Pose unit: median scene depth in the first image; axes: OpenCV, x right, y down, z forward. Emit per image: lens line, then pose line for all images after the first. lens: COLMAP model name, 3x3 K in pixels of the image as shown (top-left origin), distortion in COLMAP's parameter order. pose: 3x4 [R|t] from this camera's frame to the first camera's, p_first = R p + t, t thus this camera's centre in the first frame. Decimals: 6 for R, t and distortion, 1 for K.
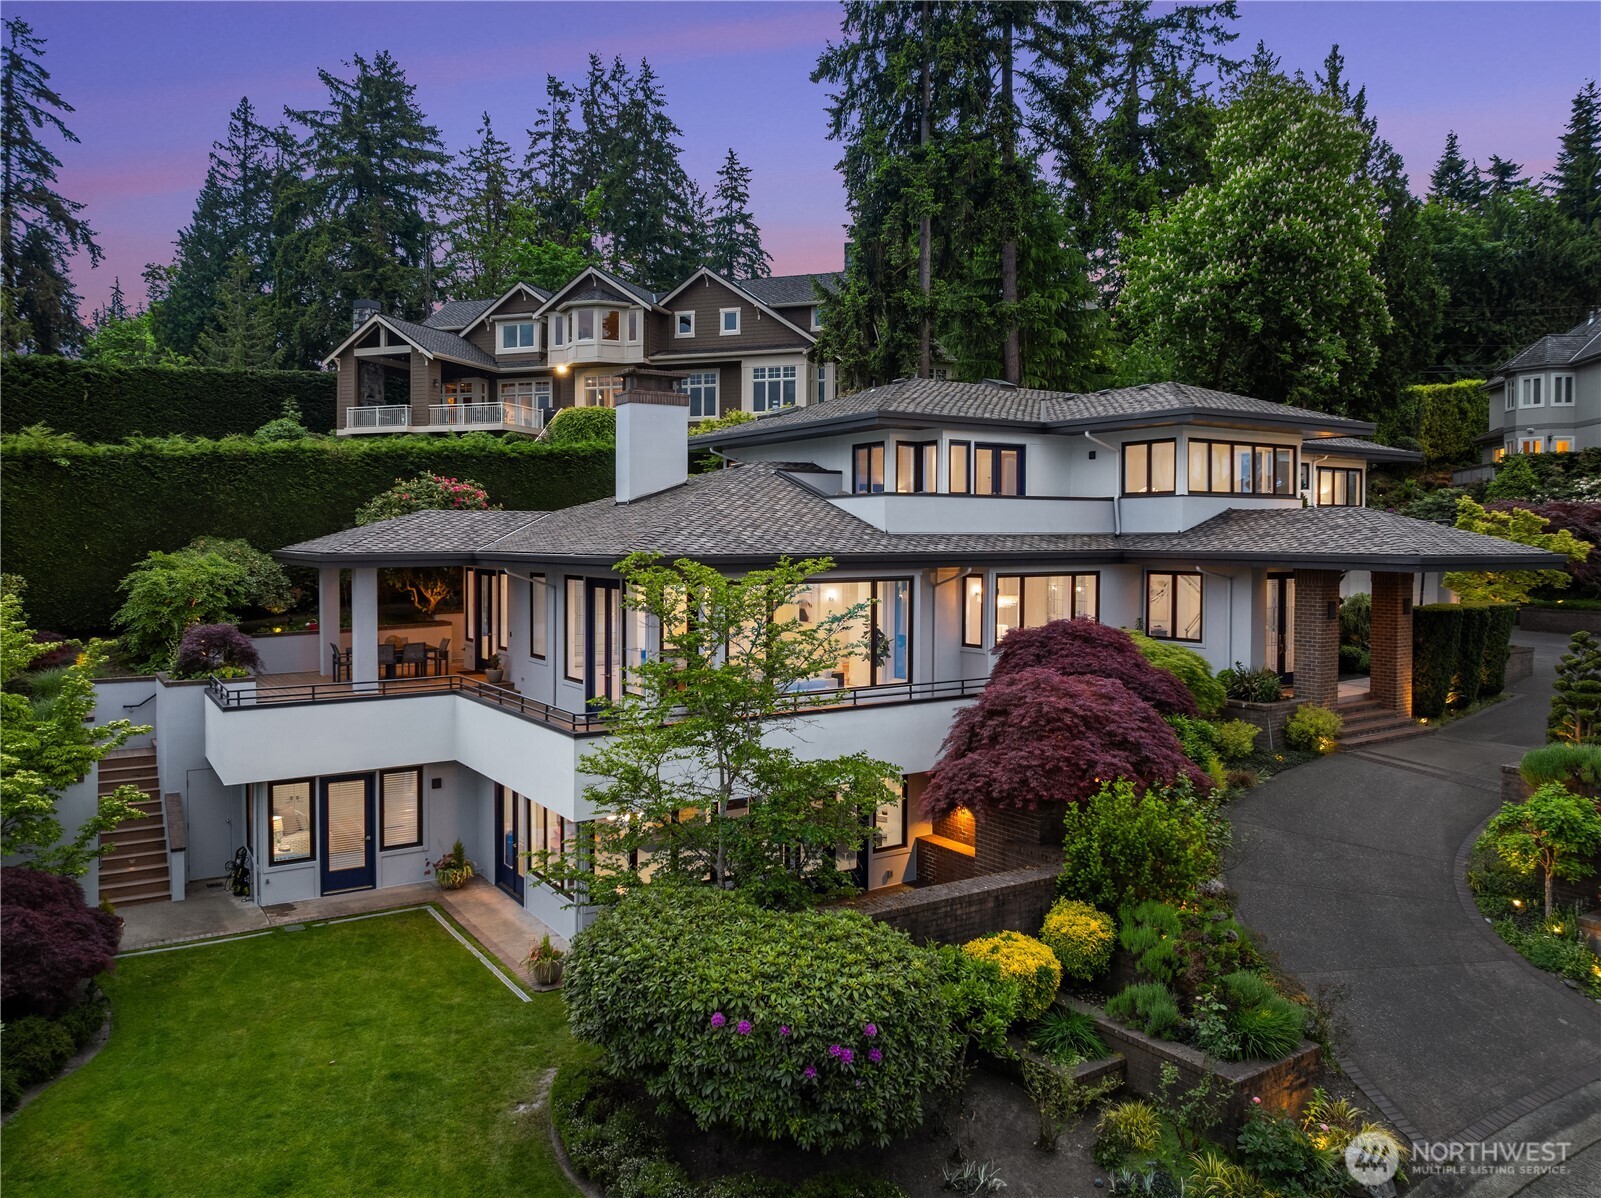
lens RADIAL K [[1182.2, 0, 826.7], [0, 1182.2, 664.7], [0, 0, 1]] dist [-0.022587, -0.021633]
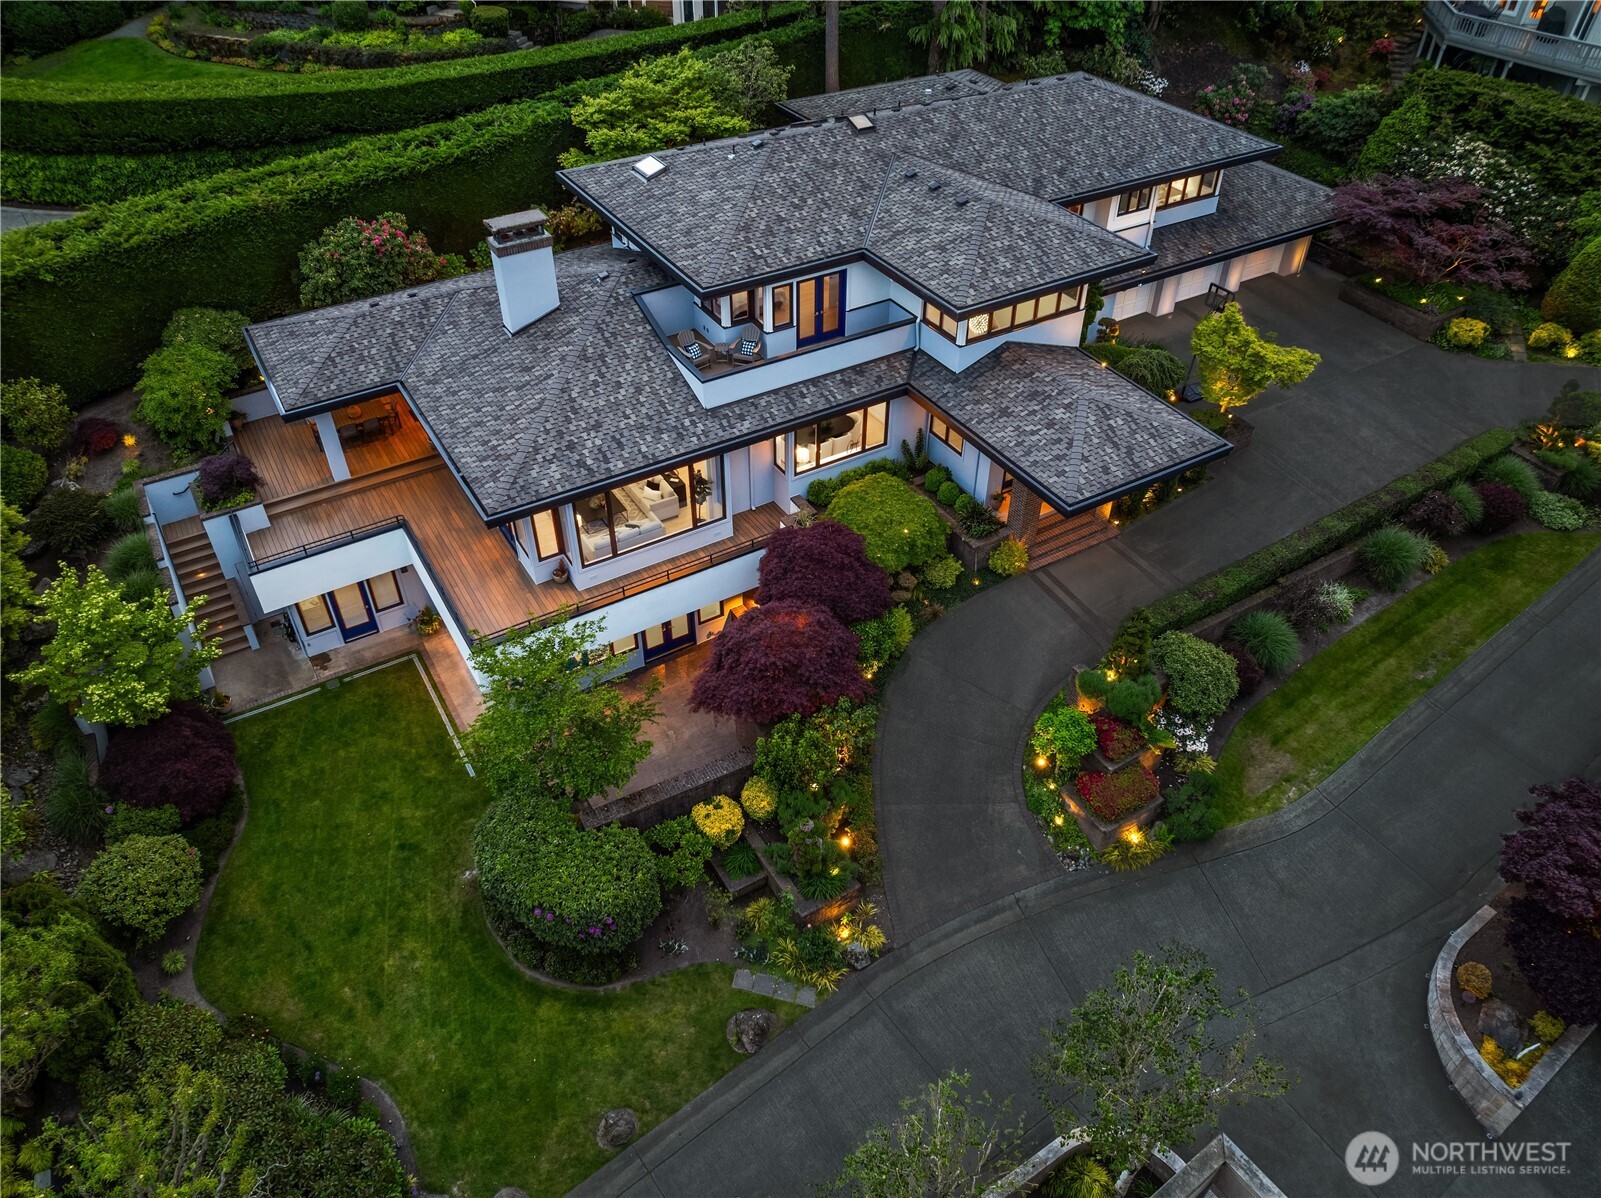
lens RADIAL K [[1124.1, 0, 800.3], [0, 1124.1, 664.4], [0, 0, 1]] dist [0.006712, 0.001997]
pose [[0.997951, 0.050893, -0.038771, 0.223295], [-0.016682, 0.792024, 0.610262, -0.668662], [0.061766, -0.608365, 0.791250, -0.160395]]
